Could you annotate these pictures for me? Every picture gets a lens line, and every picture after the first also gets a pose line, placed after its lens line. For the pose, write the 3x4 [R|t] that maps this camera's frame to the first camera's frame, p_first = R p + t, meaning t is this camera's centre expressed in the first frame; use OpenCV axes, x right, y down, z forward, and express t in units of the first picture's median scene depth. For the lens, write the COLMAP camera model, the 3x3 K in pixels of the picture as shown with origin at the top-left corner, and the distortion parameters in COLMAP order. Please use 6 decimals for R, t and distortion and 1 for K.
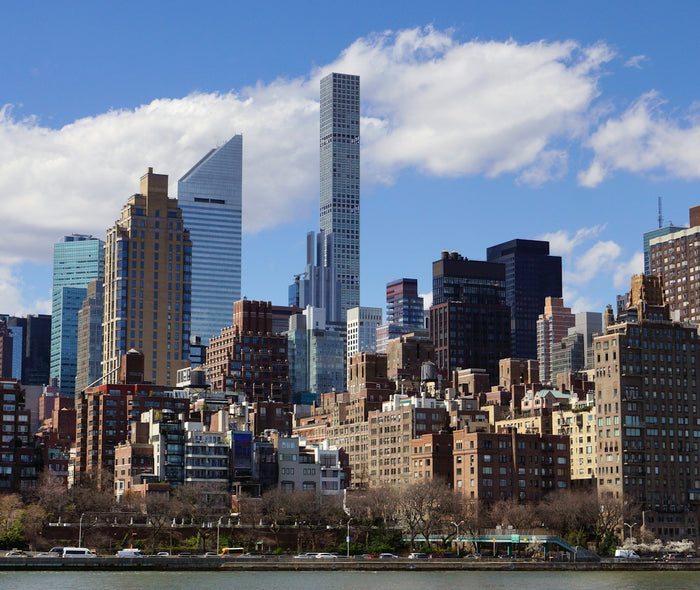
lens RADIAL K [[1645.8, 0, 350.0], [0, 1645.8, 295.0], [0, 0, 1]] dist [-0.116661, 3.365347]
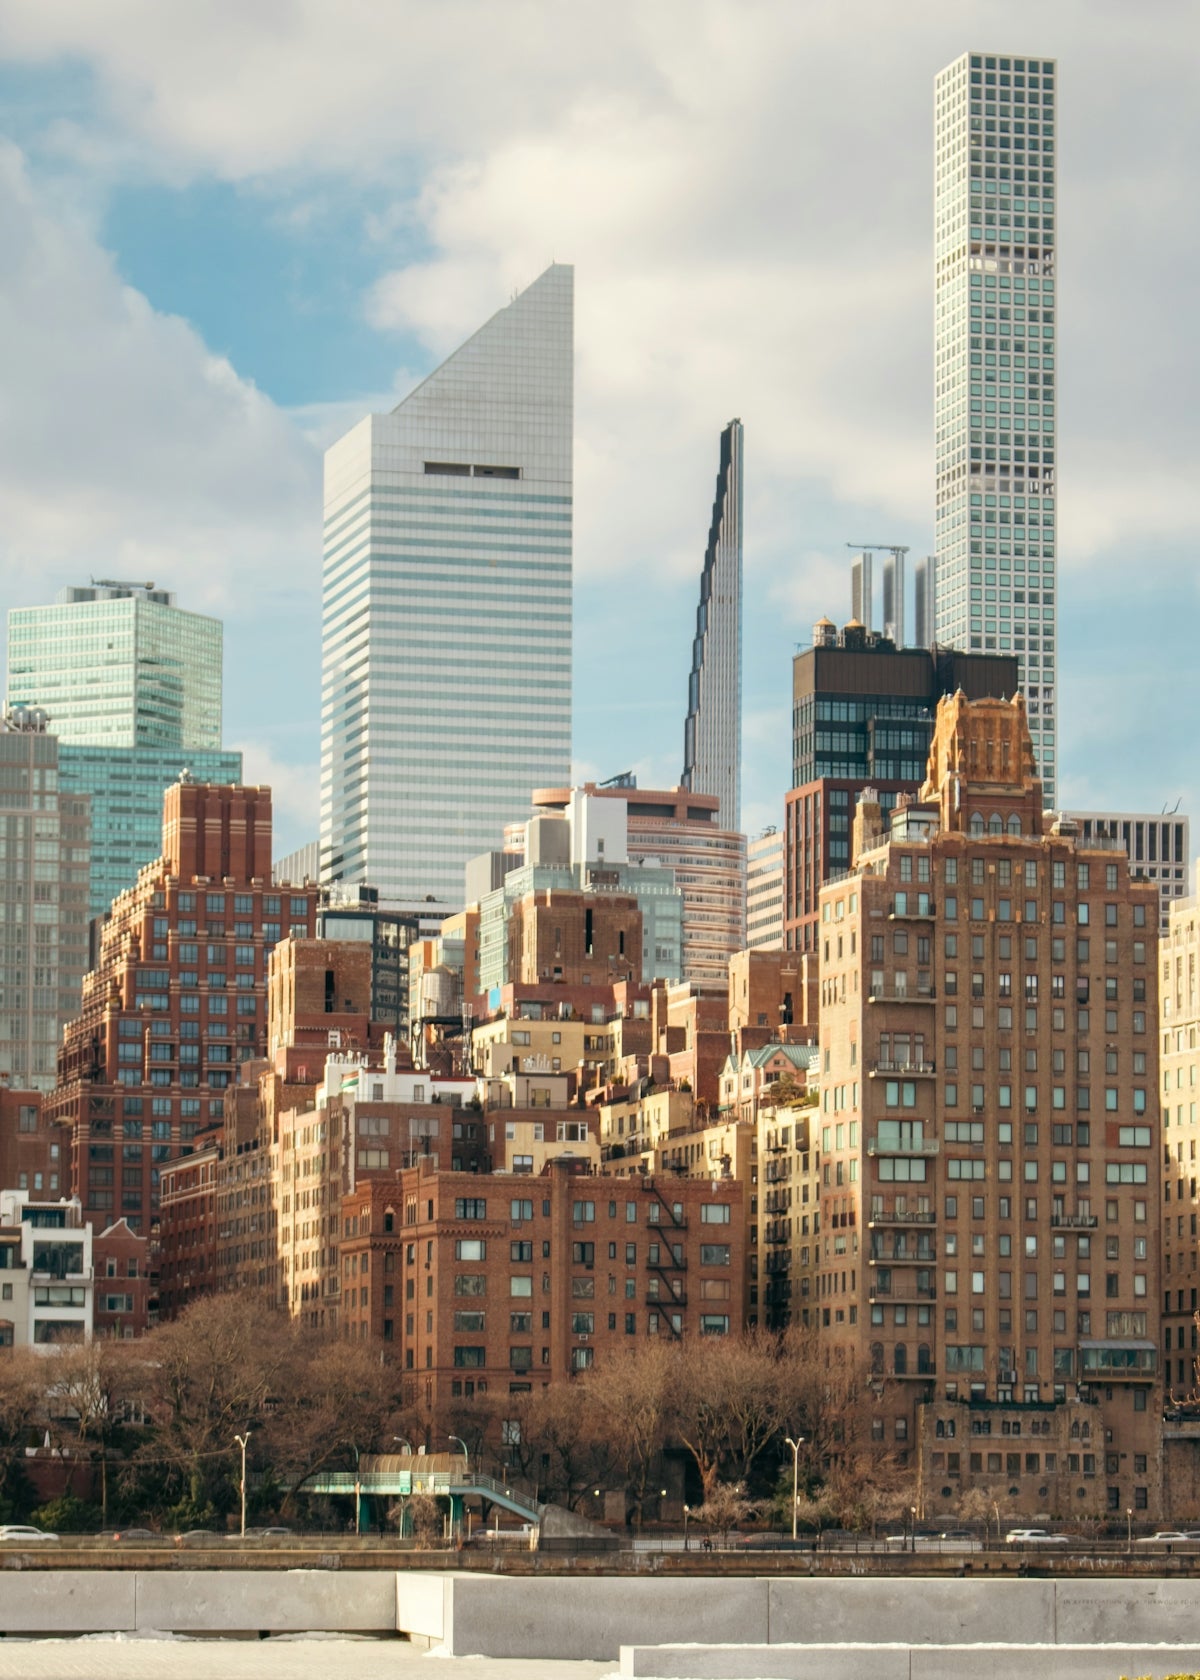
lens RADIAL K [[5169.9, 0, 600.0], [0, 5169.9, 840.0], [0, 0, 1]] dist [0.045327, 1.621402]
pose [[0.990202, -0.014340, -0.138907, 0.189969], [0.016863, 0.999713, 0.017002, -0.002087], [0.138623, -0.019178, 0.990159, -0.037372]]
